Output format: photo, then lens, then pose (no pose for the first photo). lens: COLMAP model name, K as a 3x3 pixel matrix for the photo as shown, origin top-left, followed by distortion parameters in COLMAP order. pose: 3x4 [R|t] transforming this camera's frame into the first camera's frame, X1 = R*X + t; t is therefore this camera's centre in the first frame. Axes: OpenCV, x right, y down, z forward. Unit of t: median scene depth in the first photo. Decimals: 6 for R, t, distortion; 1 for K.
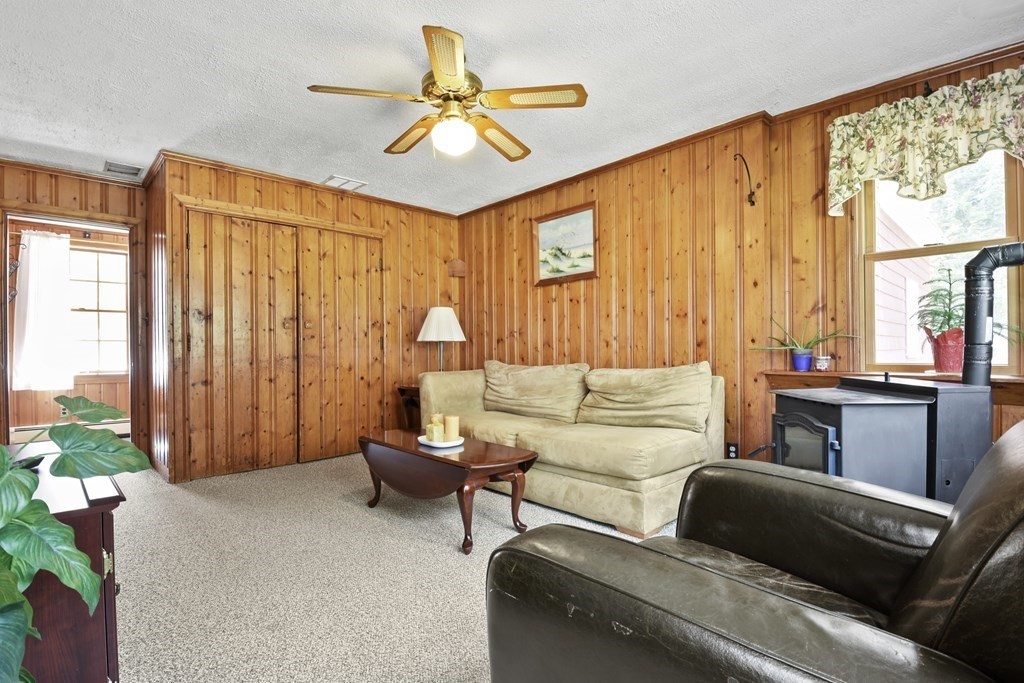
lens RADIAL K [[478.4, 0, 512.9], [0, 478.4, 345.9], [0, 0, 1]] dist [-0.000157, -0.000012]
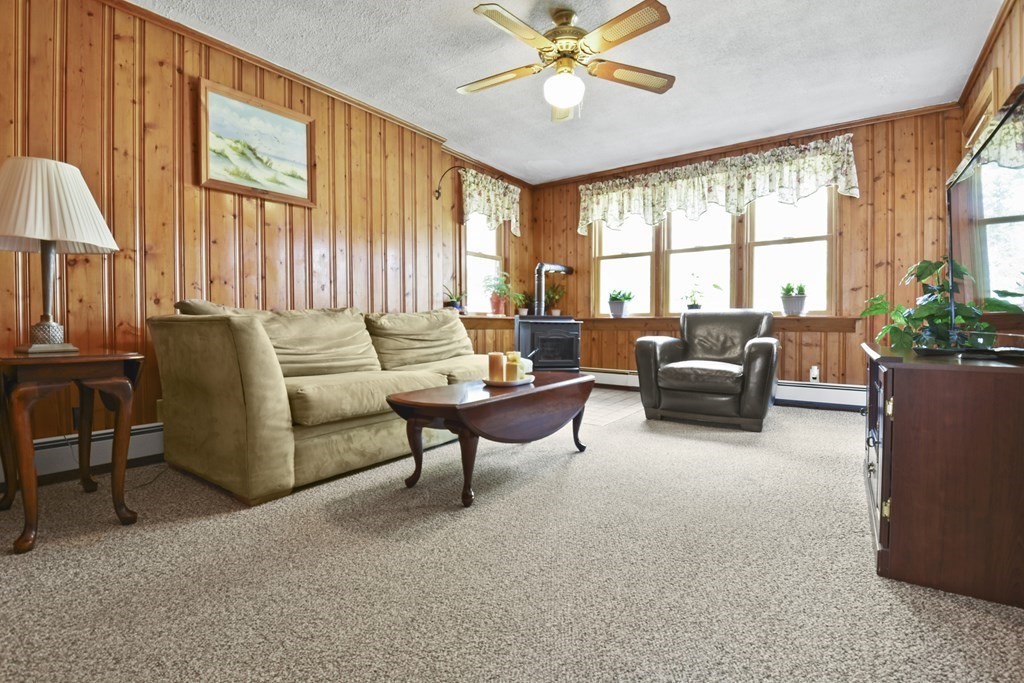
lens RADIAL K [[459.6, 0, 507.3], [0, 459.6, 333.5], [0, 0, 1]] dist [0.004193, -0.017645]
pose [[-0.162727, -0.009378, 0.986627, -0.643000], [0.000125, 0.999955, 0.009525, 0.067819], [-0.986671, 0.001673, -0.162718, 0.732582]]
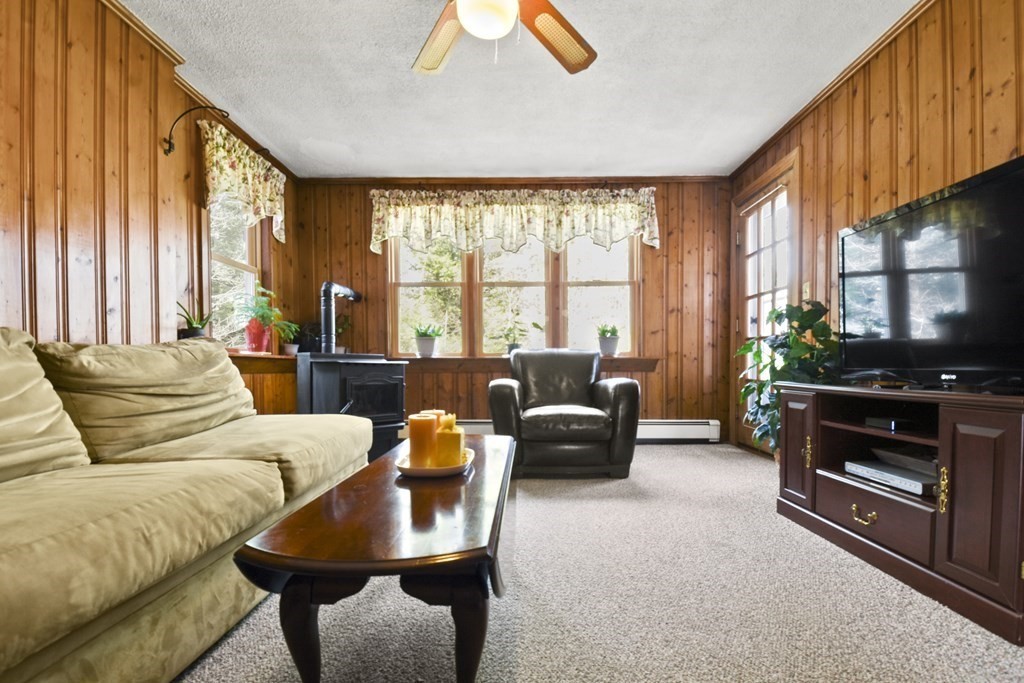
lens RADIAL K [[463.8, 0, 511.6], [0, 463.8, 371.5], [0, 0, 1]] dist [0.026957, -0.032535]
pose [[-0.711148, 0.005413, 0.703022, -0.362368], [0.011371, 0.999928, 0.003803, 0.066512], [-0.702951, 0.010699, -0.711158, 0.833857]]
